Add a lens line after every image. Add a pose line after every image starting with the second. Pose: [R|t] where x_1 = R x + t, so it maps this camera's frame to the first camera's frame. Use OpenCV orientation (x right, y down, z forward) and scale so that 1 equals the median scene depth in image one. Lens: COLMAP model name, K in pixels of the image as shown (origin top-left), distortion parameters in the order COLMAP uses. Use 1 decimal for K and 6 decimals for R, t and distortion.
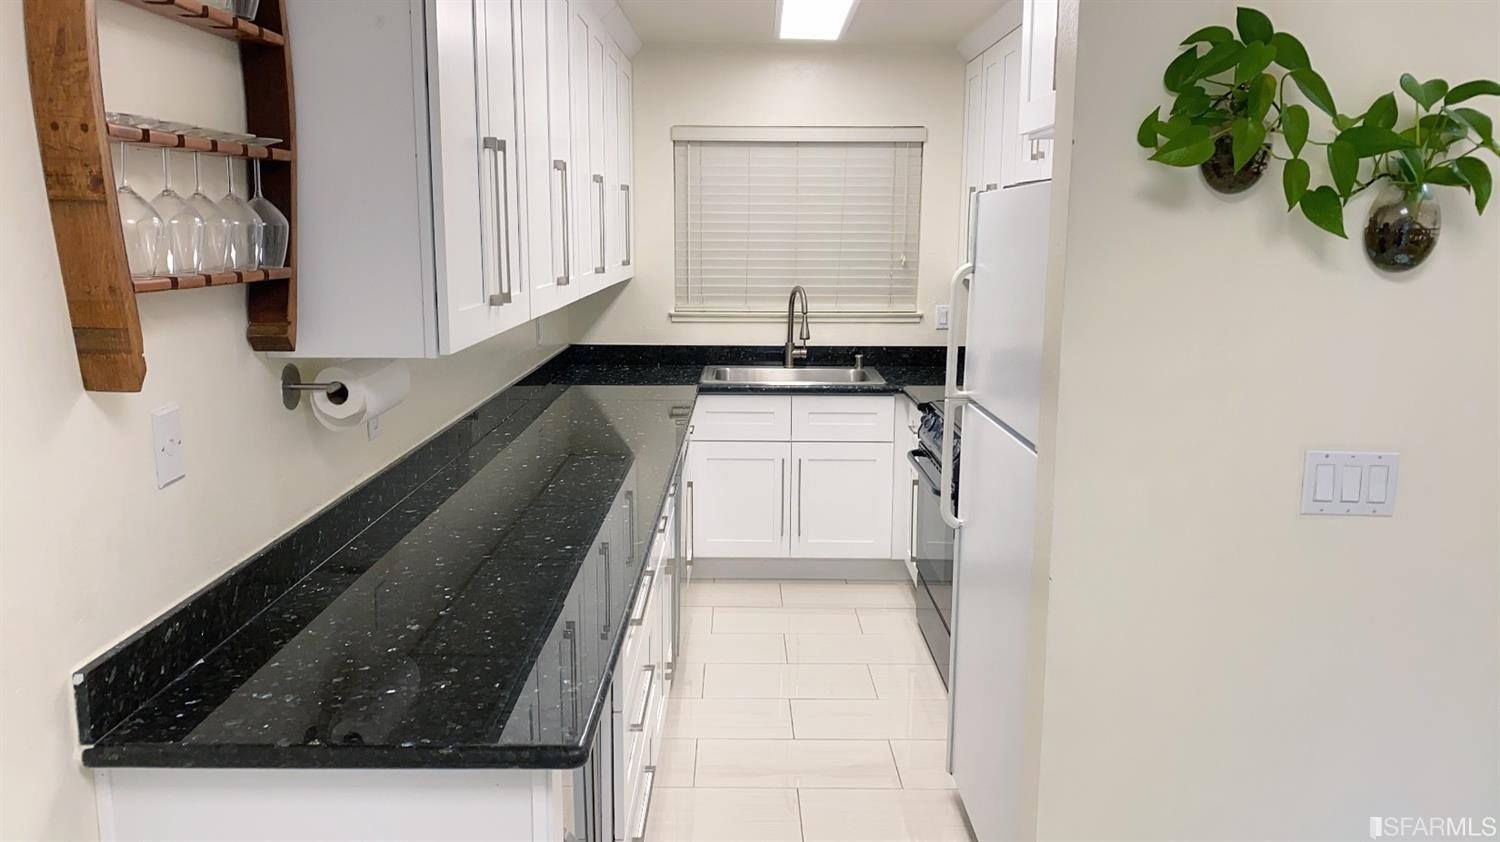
lens RADIAL K [[1095.0, 0, 721.3], [0, 1095.0, 417.8], [0, 0, 1]] dist [0.069088, -0.091197]
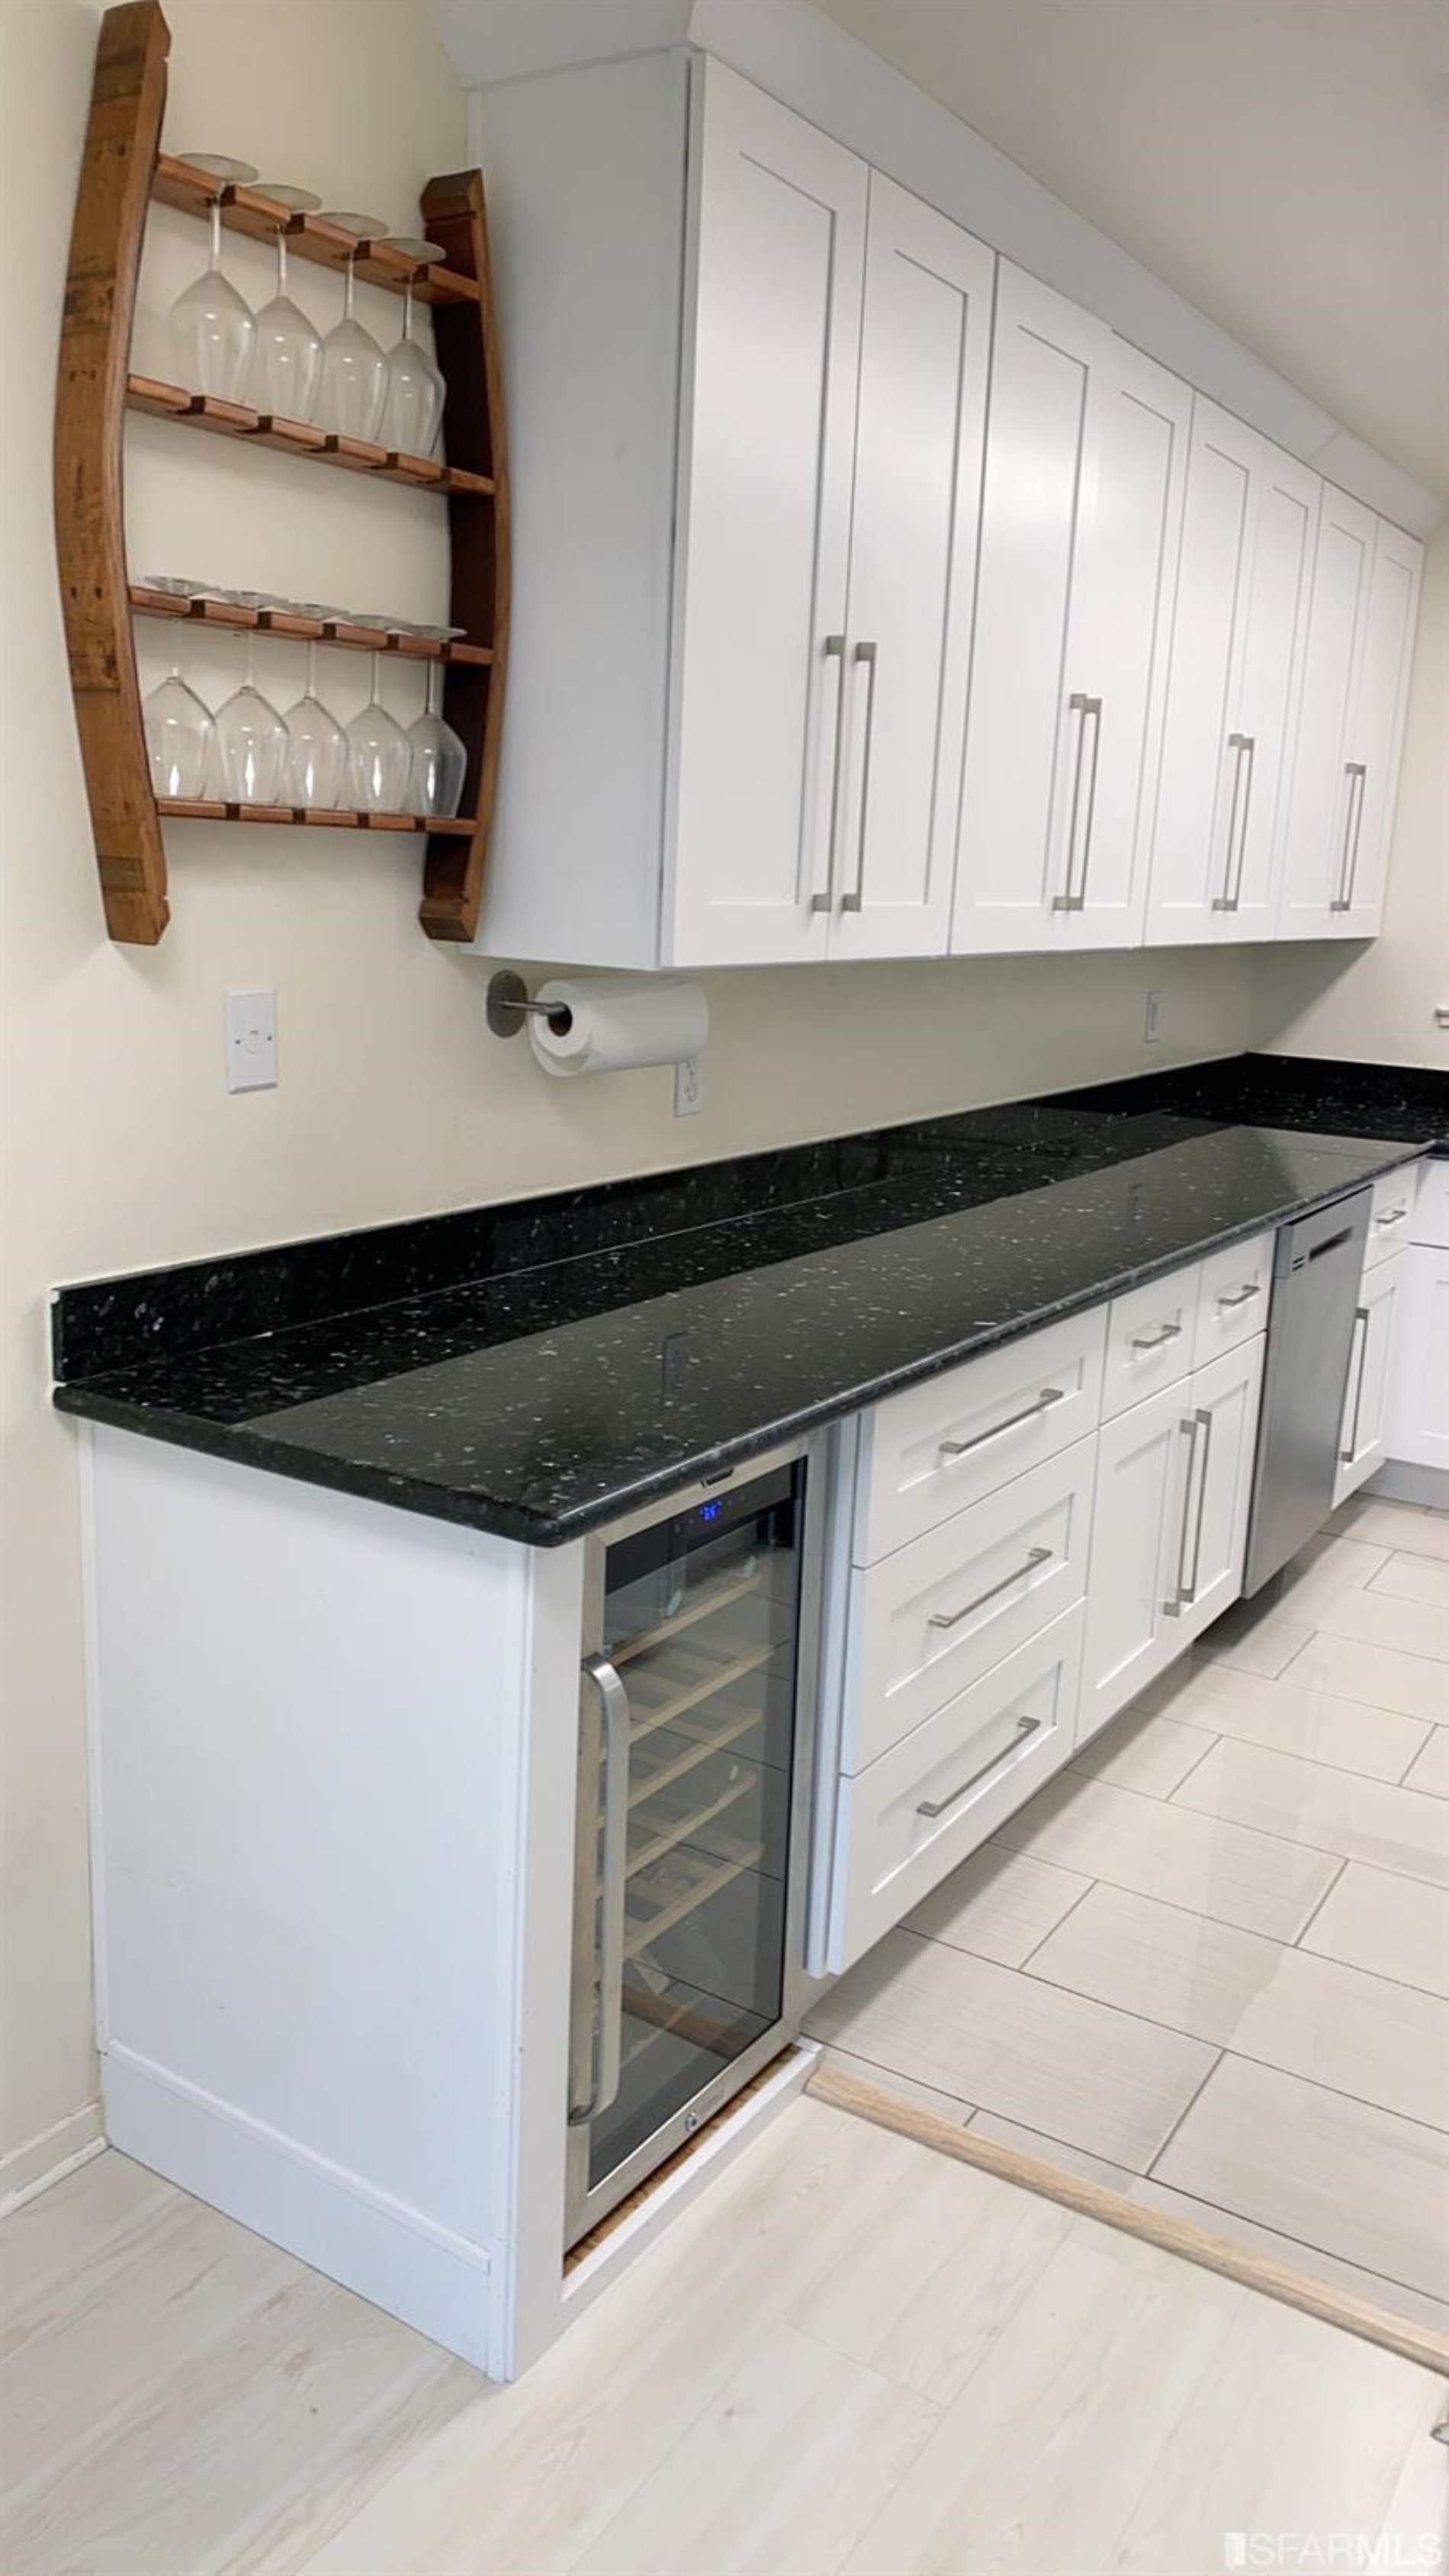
lens RADIAL K [[1879.9, 0, 724.5], [0, 1879.9, 1288.0], [0, 0, 1]] dist [0.105724, -0.249067]
pose [[0.848288, 0.153005, -0.506949, 0.496756], [-0.134028, 0.988212, 0.073986, 0.058839], [0.512293, 0.005184, 0.858795, 0.064172]]
